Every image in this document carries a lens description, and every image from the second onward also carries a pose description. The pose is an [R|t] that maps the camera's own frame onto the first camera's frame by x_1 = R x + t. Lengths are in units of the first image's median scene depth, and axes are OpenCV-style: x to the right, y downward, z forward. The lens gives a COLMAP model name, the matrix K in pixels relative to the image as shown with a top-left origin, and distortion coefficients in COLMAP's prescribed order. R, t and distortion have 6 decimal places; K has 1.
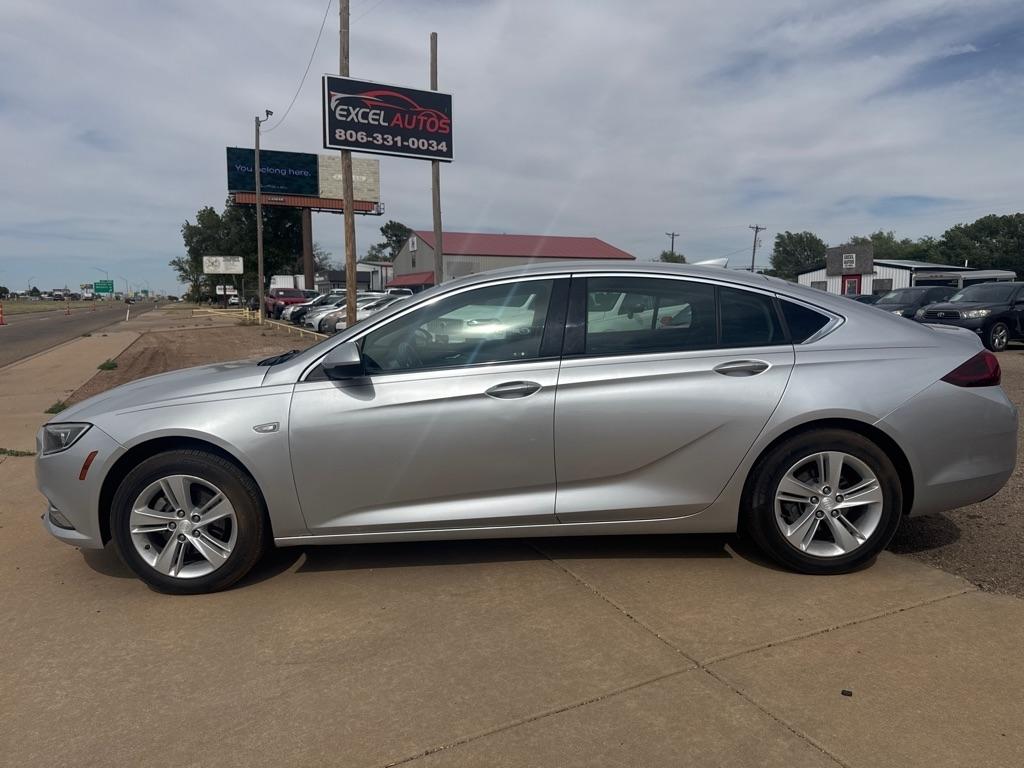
lens RADIAL K [[737.6, 0, 518.8], [0, 737.6, 385.6], [0, 0, 1]] dist [0.046487, -0.073469]
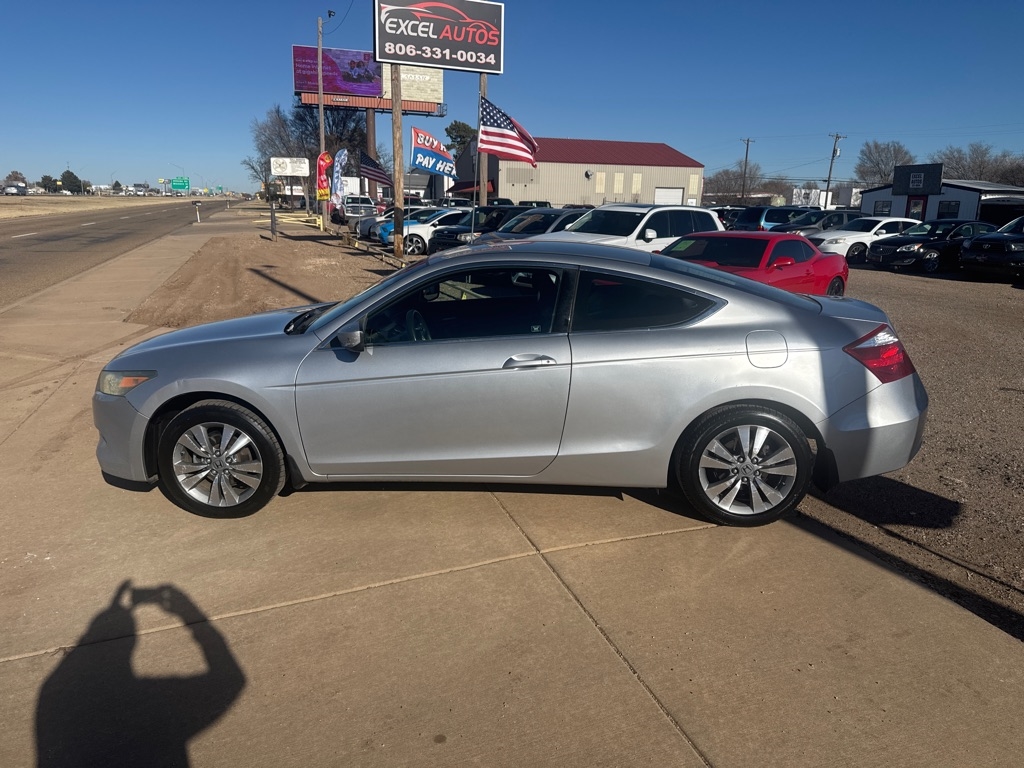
lens RADIAL K [[737.6, 0, 514.4], [0, 737.6, 385.0], [0, 0, 1]] dist [0.046487, -0.073469]
pose [[0.994996, 0.045674, -0.088862, 0.039032], [-0.034209, 0.991375, 0.126514, -0.014623], [0.093874, -0.122841, 0.987977, -0.044059]]
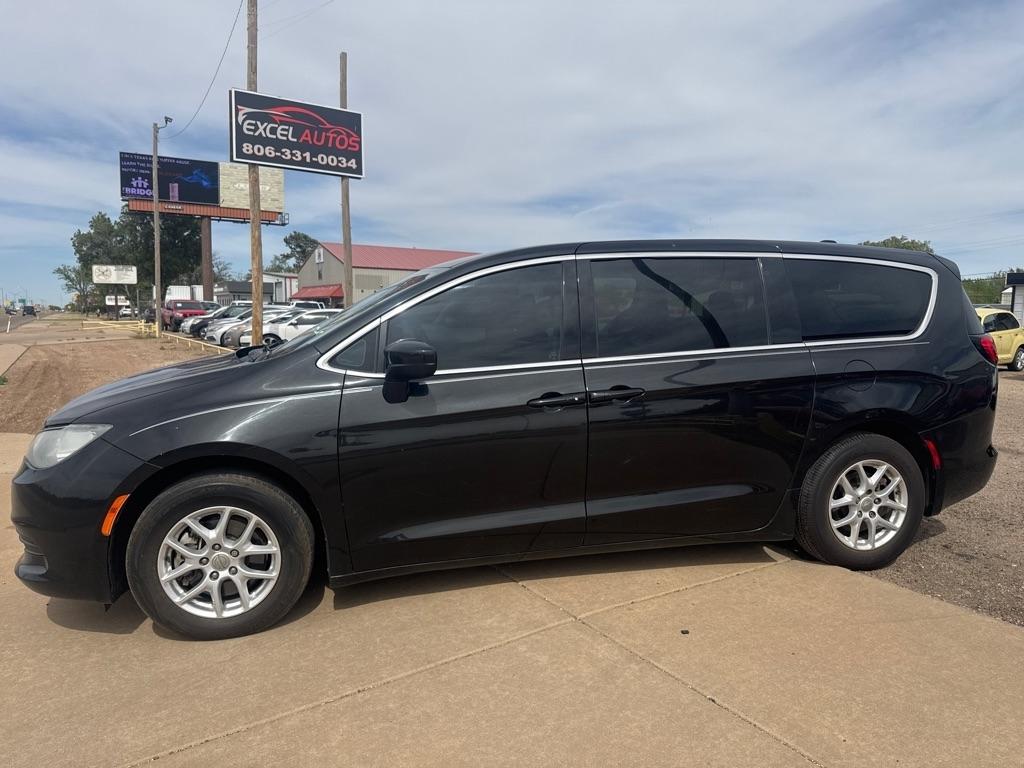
lens RADIAL K [[737.6, 0, 523.4], [0, 737.6, 383.7], [0, 0, 1]] dist [0.046487, -0.073469]
pose [[0.991734, -0.001556, 0.128301, -0.000926], [0.004254, 0.999775, -0.020760, 0.000364], [-0.128240, 0.021134, 0.991518, -0.030858]]
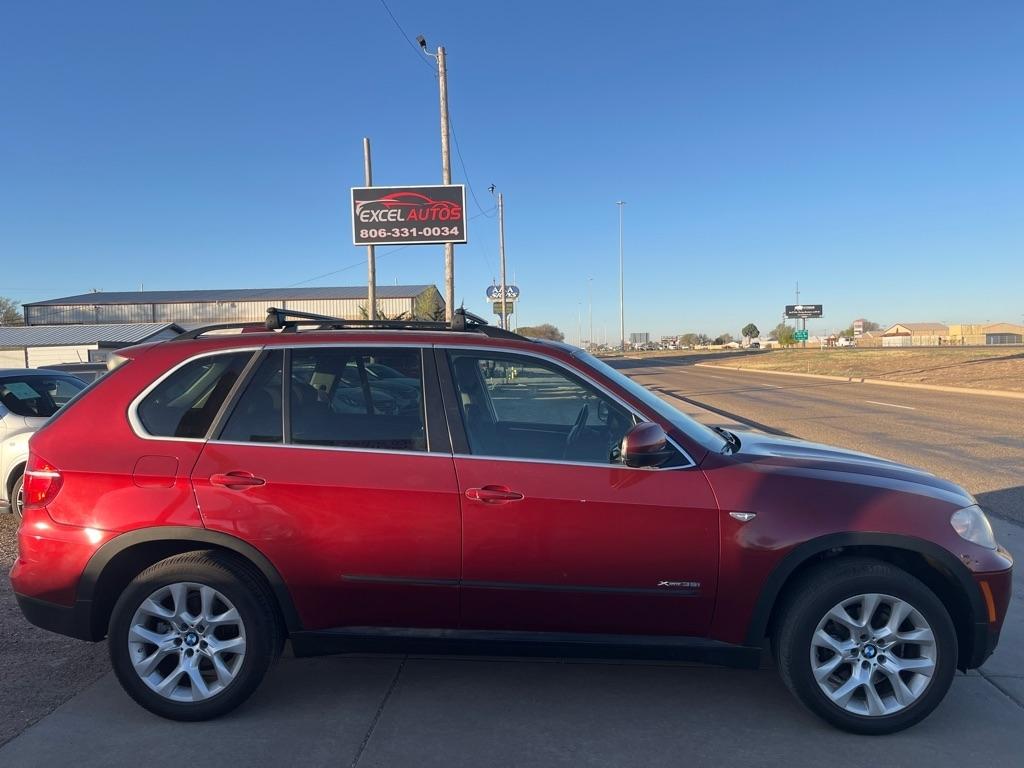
lens RADIAL K [[737.6, 0, 512.8], [0, 737.6, 378.9], [0, 0, 1]] dist [0.046487, -0.073469]
pose [[0.865304, -0.017834, -0.500929, 0.554334], [-0.026212, 0.996390, -0.080752, -0.007303], [0.500561, 0.083005, 0.861713, 0.087277]]
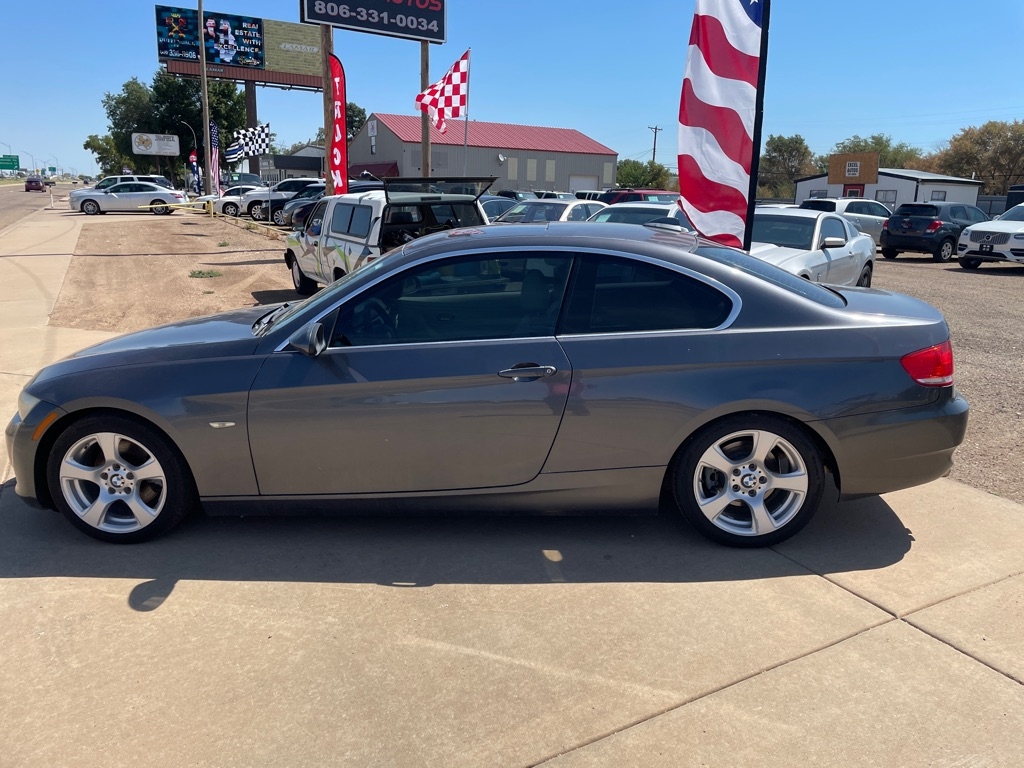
lens RADIAL K [[790.1, 0, 527.5], [0, 790.1, 372.3], [0, 0, 1]] dist [0.065857, -0.081710]
pose [[0.997562, 0.018841, 0.067192, -0.047408], [-0.025804, 0.994209, 0.104316, -0.010403], [-0.064838, -0.105795, 0.992272, -0.009643]]
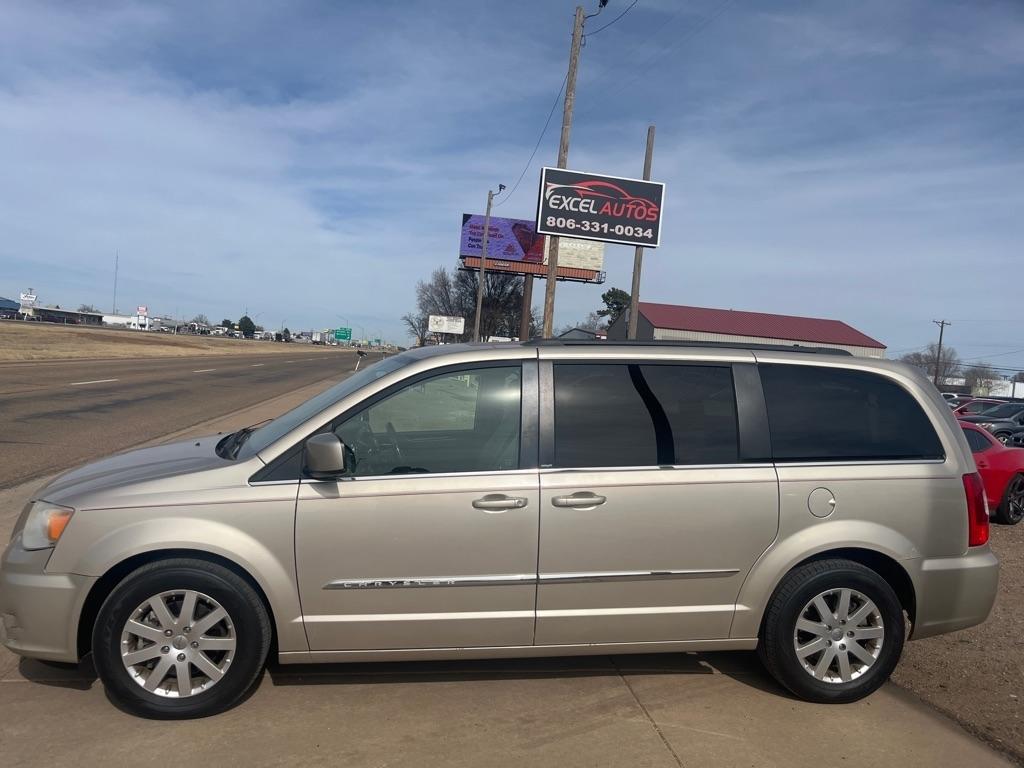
lens RADIAL K [[790.1, 0, 493.0], [0, 790.1, 402.8], [0, 0, 1]] dist [0.065857, -0.081710]
pose [[0.946042, 0.100223, -0.308157, 0.057444], [-0.122123, 0.991122, -0.052574, -0.007156], [0.300152, 0.087370, 0.949882, -0.089202]]
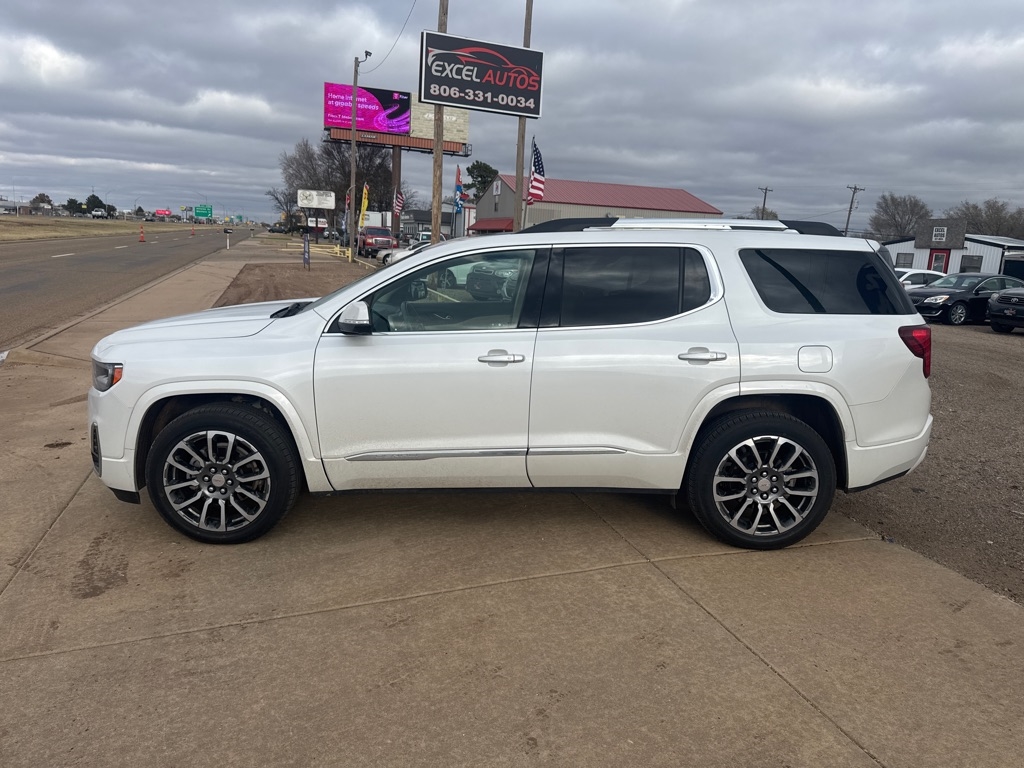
lens RADIAL K [[737.6, 0, 511.1], [0, 737.6, 390.3], [0, 0, 1]] dist [0.046487, -0.073469]
pose [[0.991209, 0.080457, -0.105031, 0.011813], [-0.071763, 0.993870, 0.084094, -0.009594], [0.111153, -0.075817, 0.990907, -0.063012]]
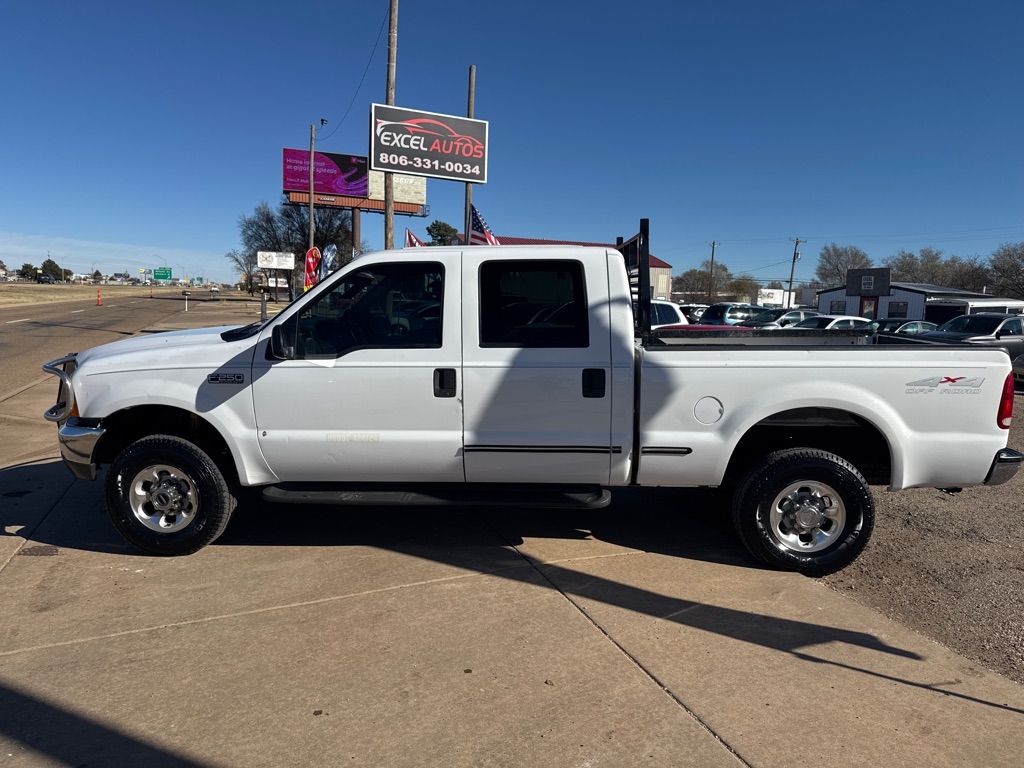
lens RADIAL K [[737.6, 0, 515.2], [0, 737.6, 391.2], [0, 0, 1]] dist [0.046487, -0.073469]
pose [[0.997177, 0.046046, -0.059312, 0.036781], [-0.045531, 0.998913, 0.010016, -0.007852], [0.059708, -0.007287, 0.998189, -0.099520]]
